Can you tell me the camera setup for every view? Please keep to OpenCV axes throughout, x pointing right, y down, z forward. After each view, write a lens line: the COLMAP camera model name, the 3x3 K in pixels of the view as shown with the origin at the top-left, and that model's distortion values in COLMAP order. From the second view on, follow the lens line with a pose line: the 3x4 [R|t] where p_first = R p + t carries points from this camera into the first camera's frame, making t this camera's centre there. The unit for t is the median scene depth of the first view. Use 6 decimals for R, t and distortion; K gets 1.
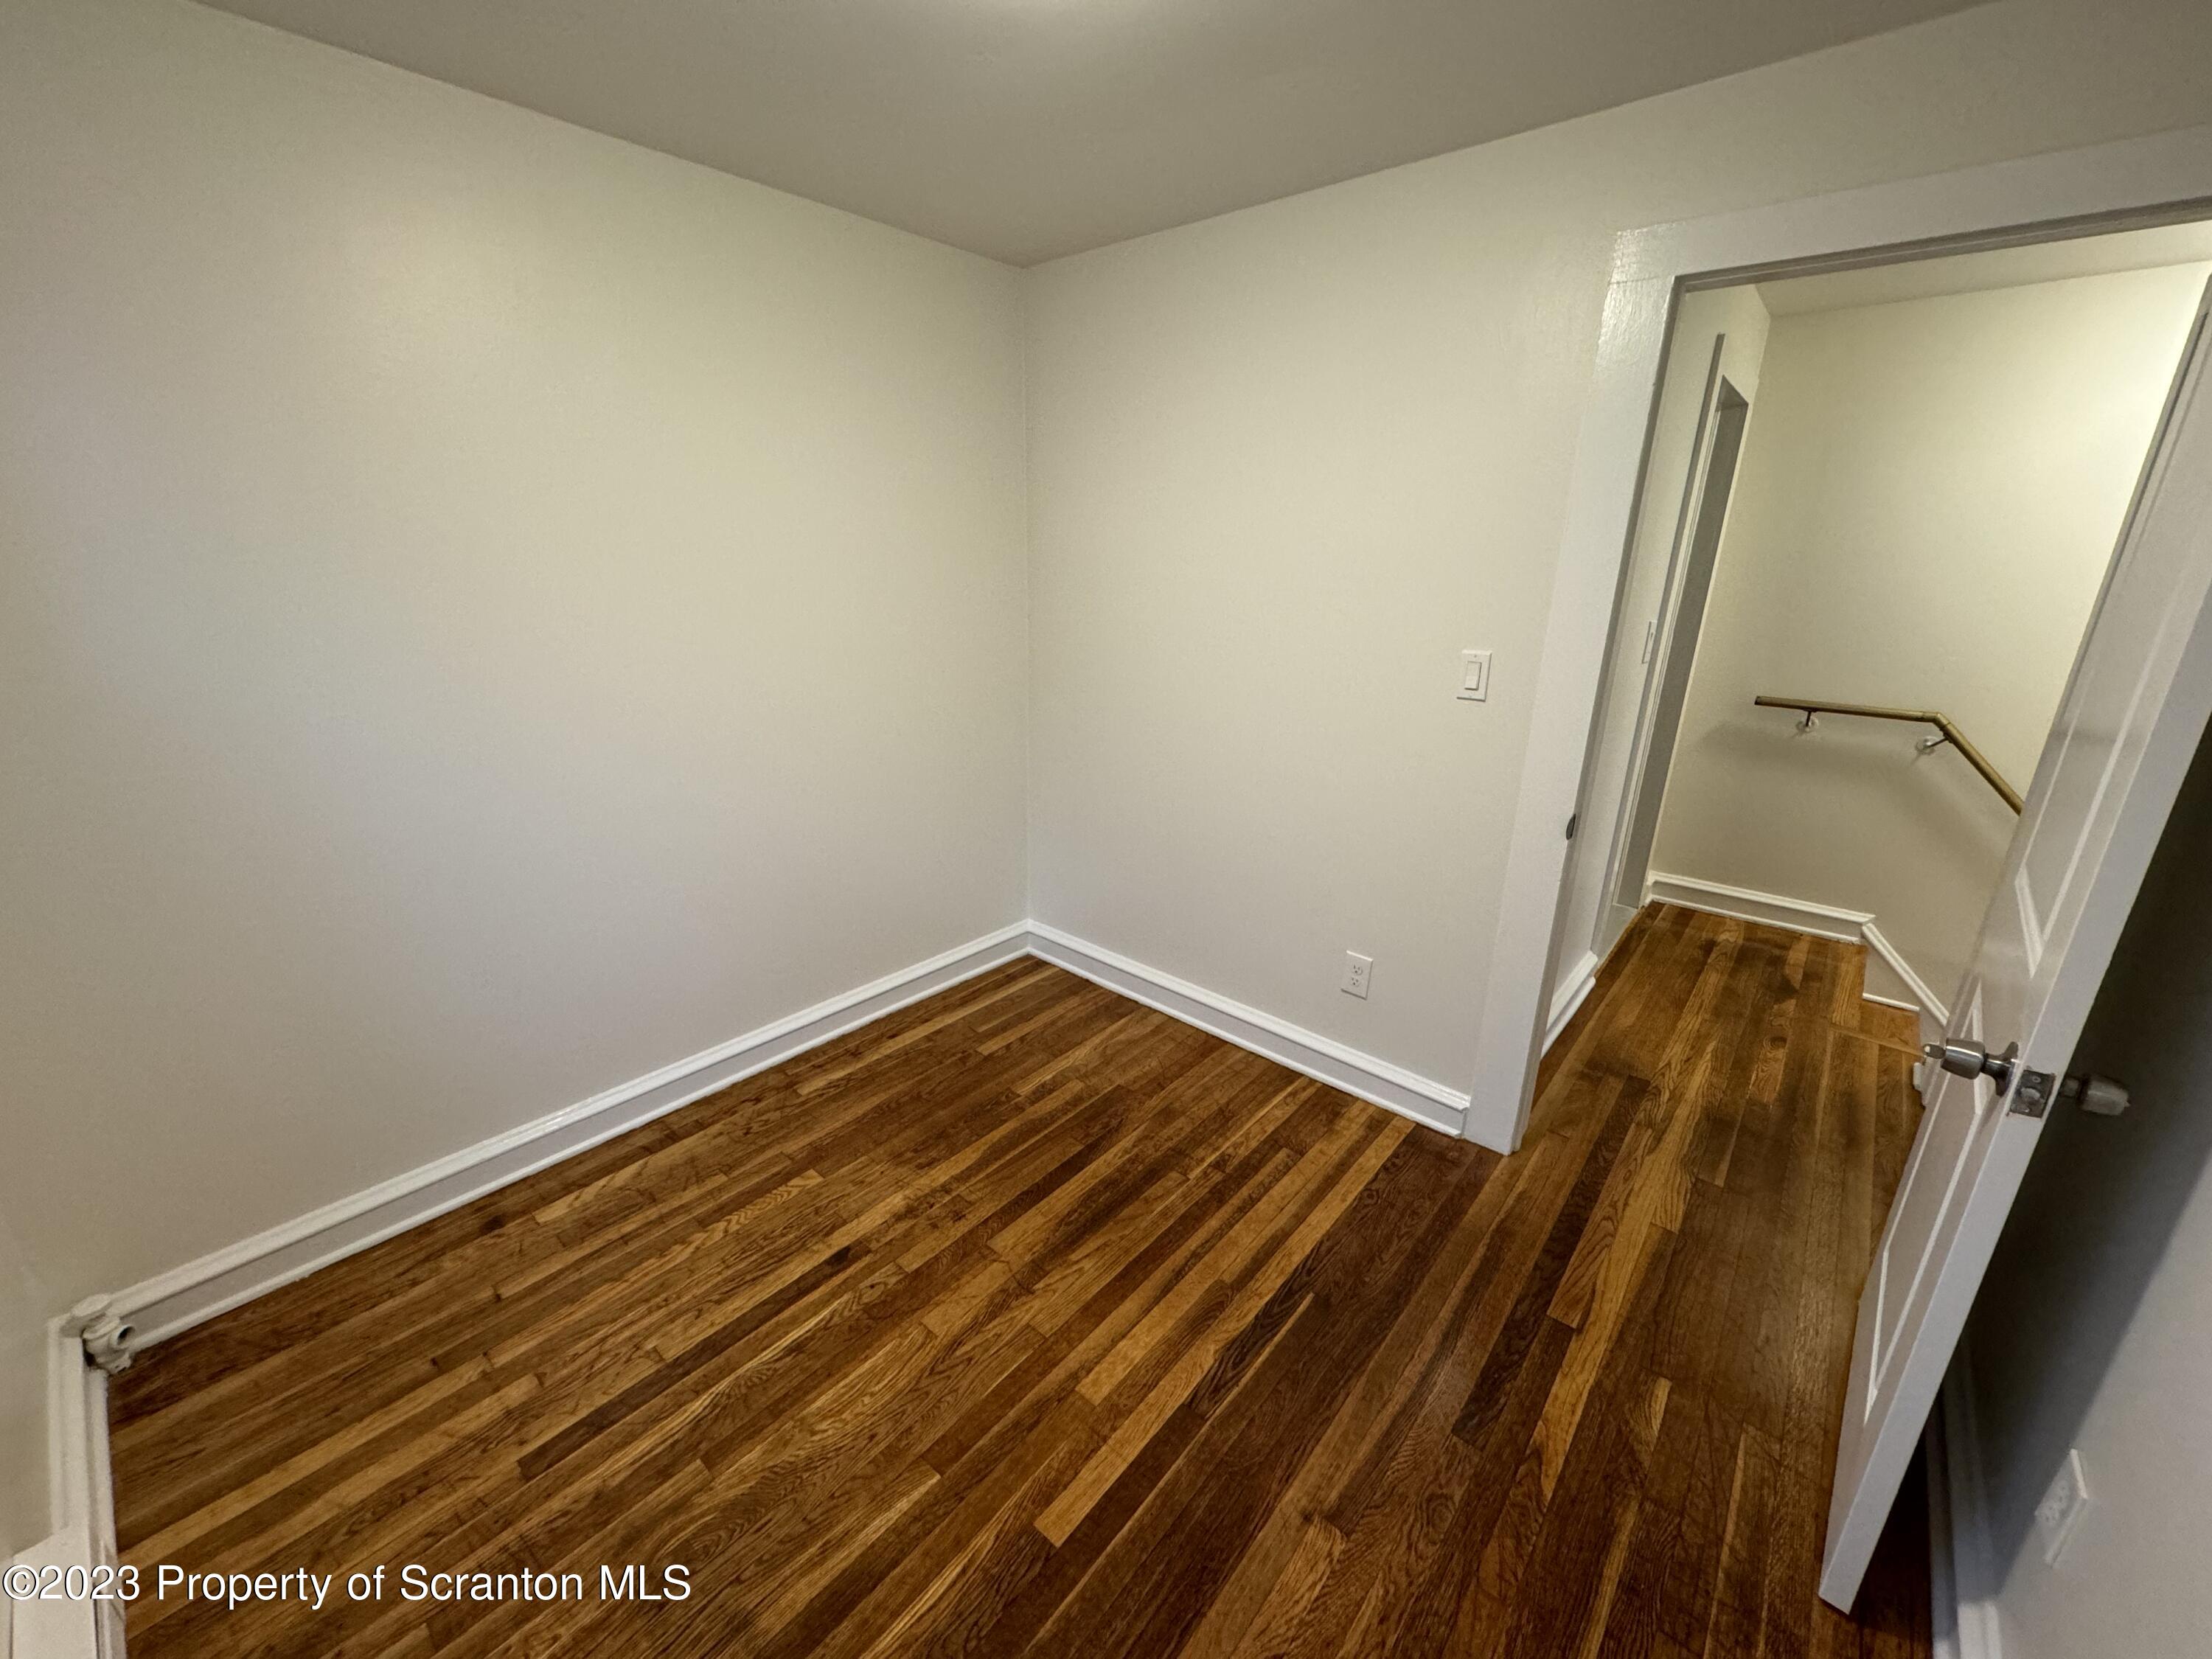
lens RADIAL K [[883.3, 0, 1115.5], [0, 883.3, 831.9], [0, 0, 1]] dist [0.003246, -0.000402]
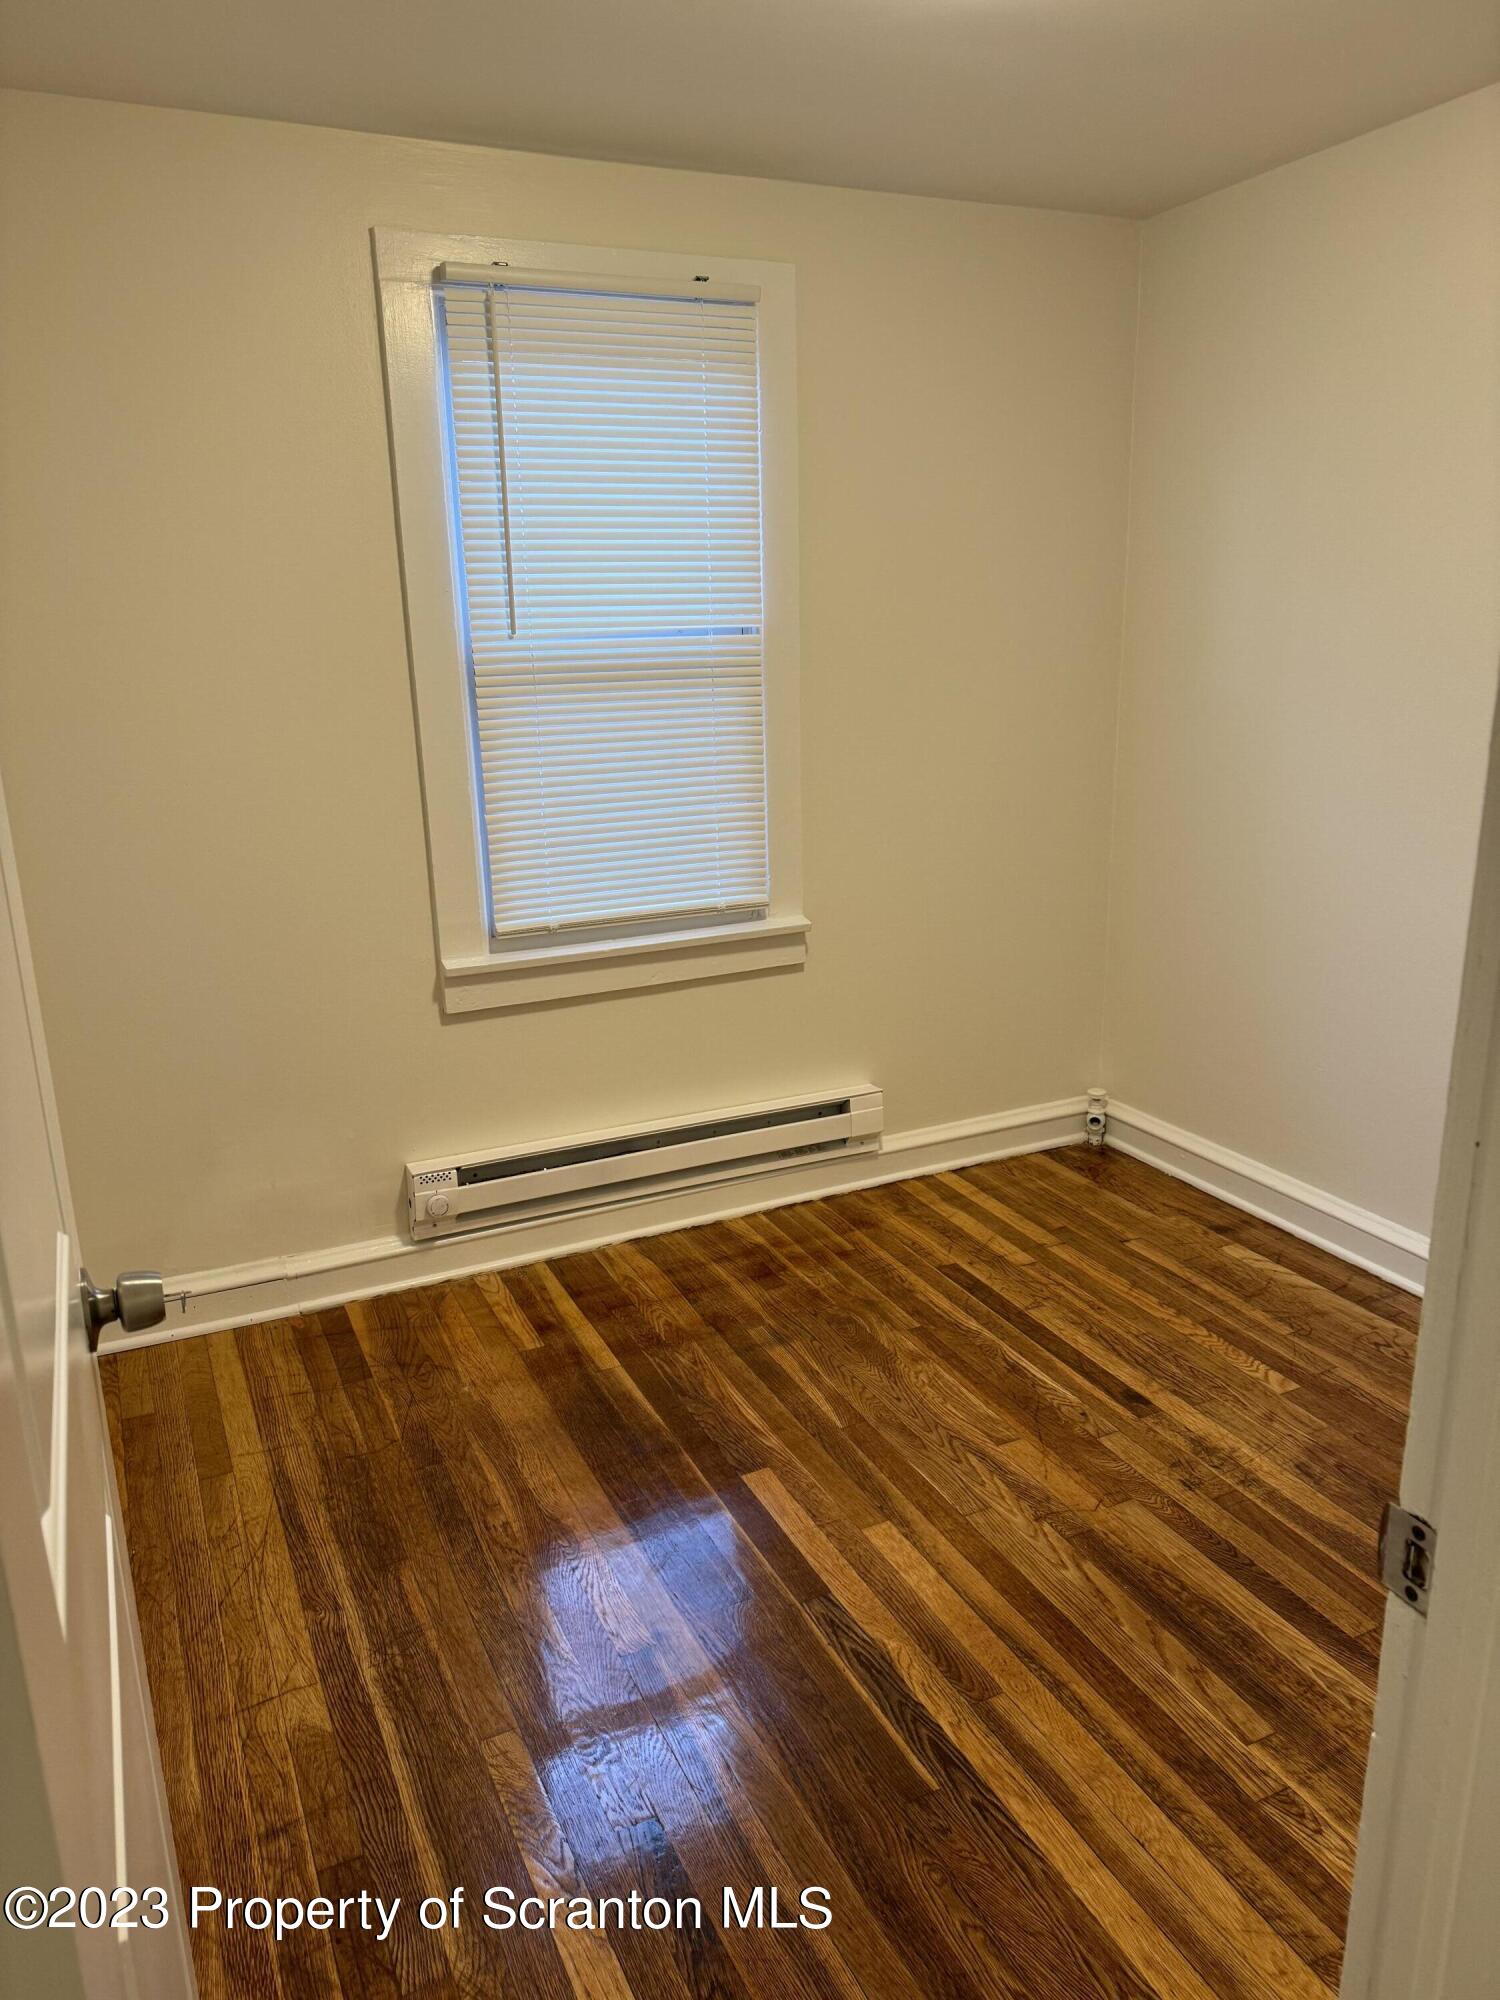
lens RADIAL K [[1395.5, 0, 754.5], [0, 1395.5, 999.1], [0, 0, 1]] dist [-0.000063, -0.005763]
pose [[-0.409152, 0.234858, -0.881724, 1.026173], [-0.263191, 0.894863, 0.360487, -0.282032], [0.873685, 0.379556, -0.304322, 1.015526]]
